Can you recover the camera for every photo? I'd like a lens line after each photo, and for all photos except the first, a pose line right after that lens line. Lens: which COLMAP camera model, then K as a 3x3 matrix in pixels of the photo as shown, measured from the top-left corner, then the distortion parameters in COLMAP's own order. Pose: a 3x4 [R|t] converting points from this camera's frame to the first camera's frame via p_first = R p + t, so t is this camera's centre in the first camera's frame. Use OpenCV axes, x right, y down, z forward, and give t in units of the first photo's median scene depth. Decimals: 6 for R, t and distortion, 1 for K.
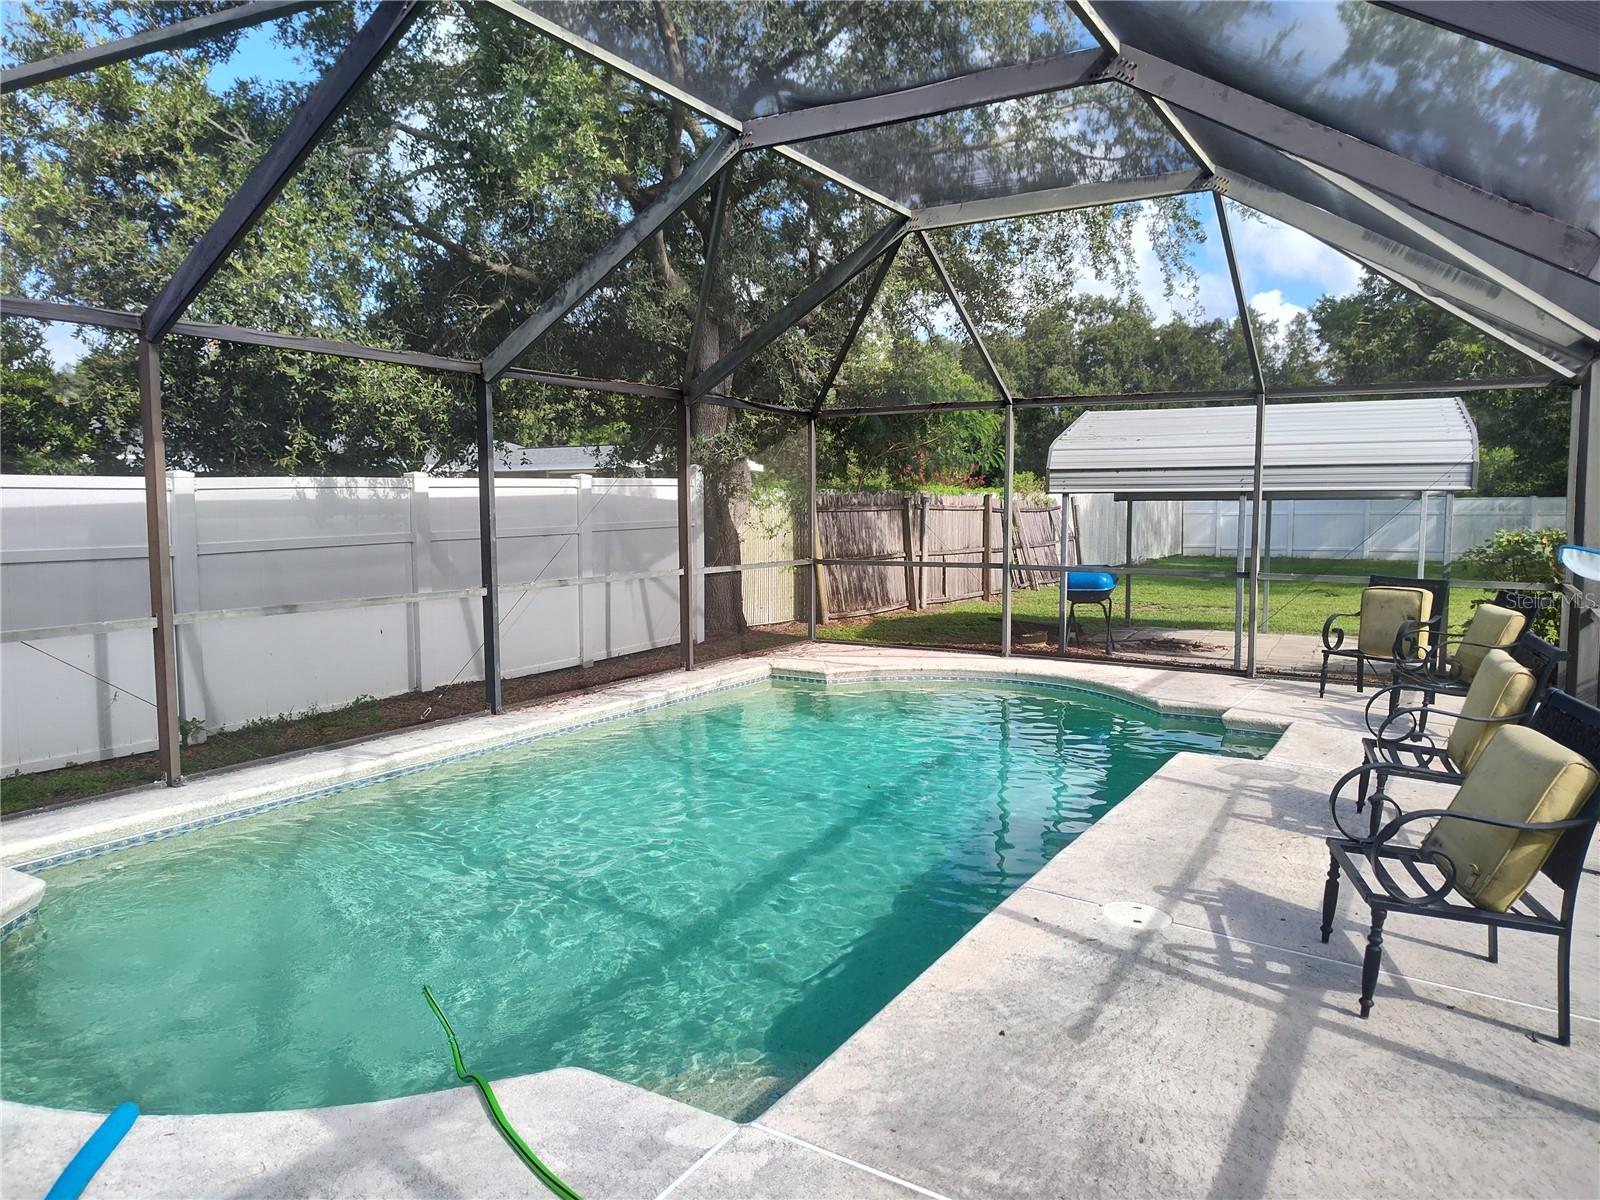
lens RADIAL K [[1095.7, 0, 813.7], [0, 1095.7, 605.7], [0, 0, 1]] dist [0.062417, -0.034560]
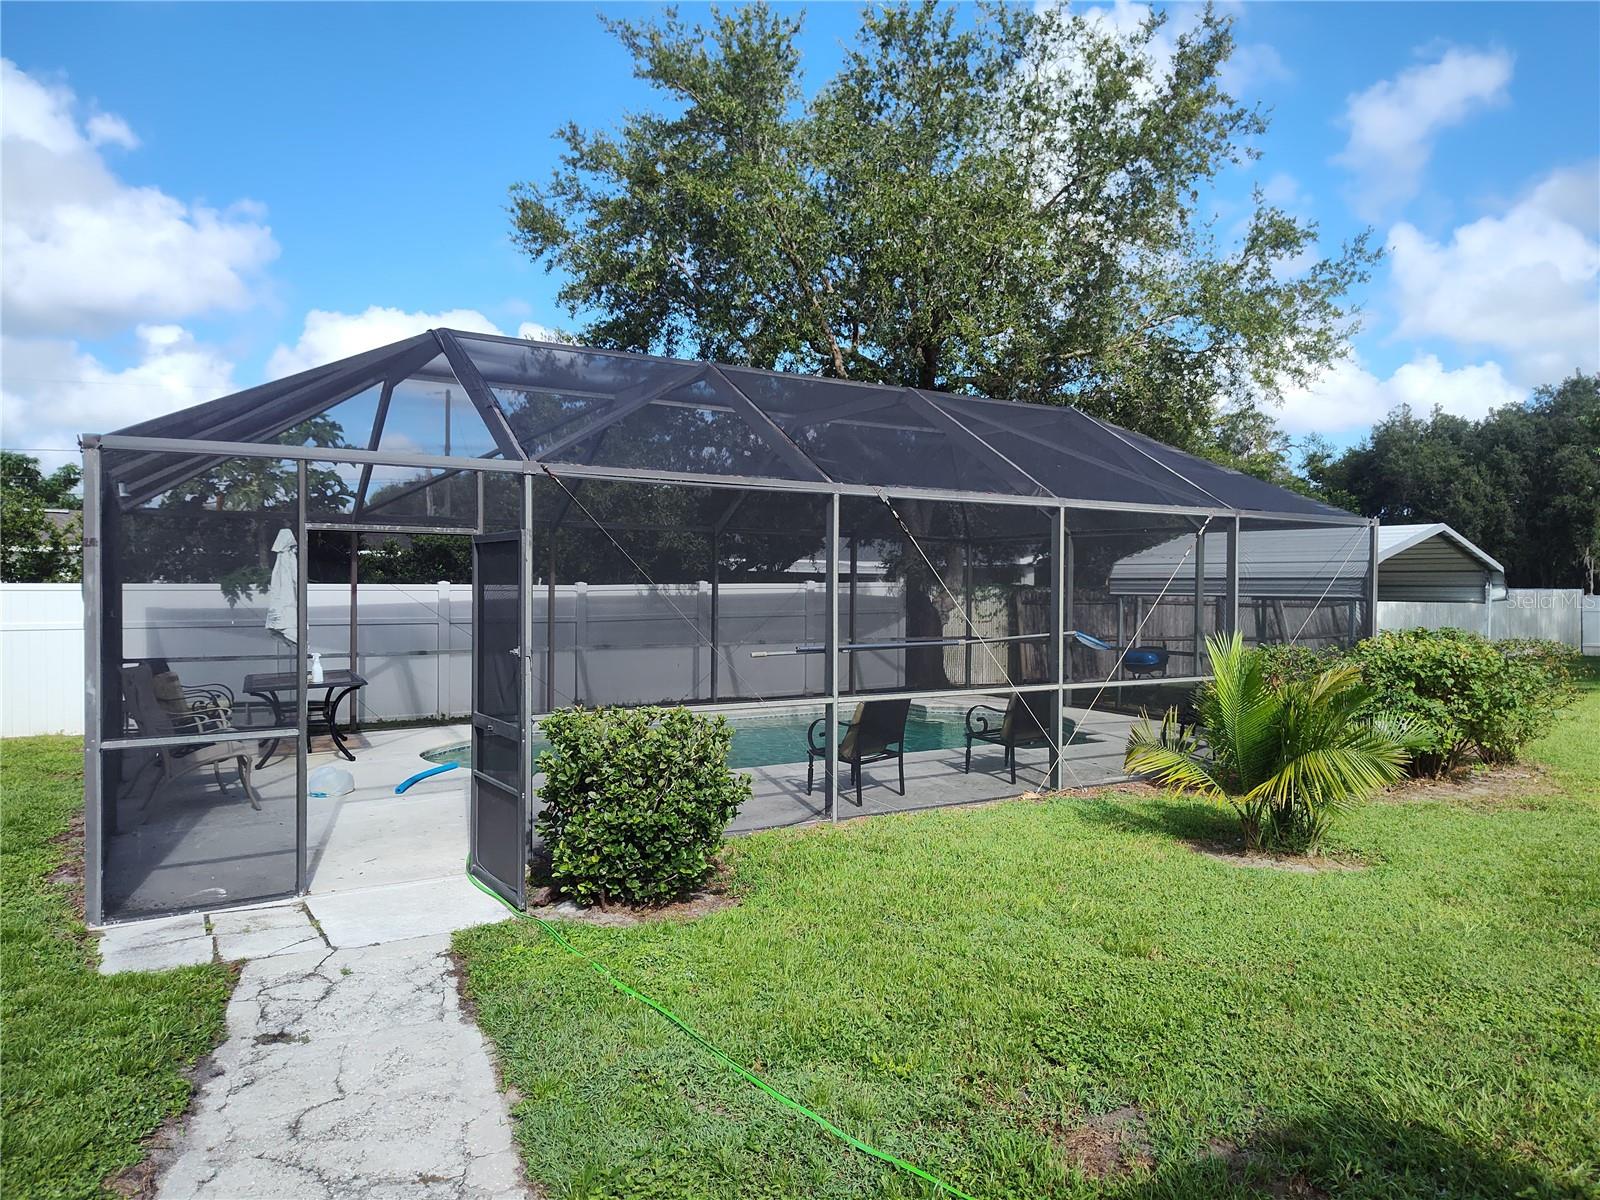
lens RADIAL K [[1095.7, 0, 813.7], [0, 1095.7, 605.7], [0, 0, 1]] dist [0.062417, -0.034560]
pose [[0.887878, 0.015720, -0.459811, 0.621092], [-0.051766, 0.996483, -0.065891, 0.030652], [0.457158, 0.082306, 0.885569, -0.512221]]
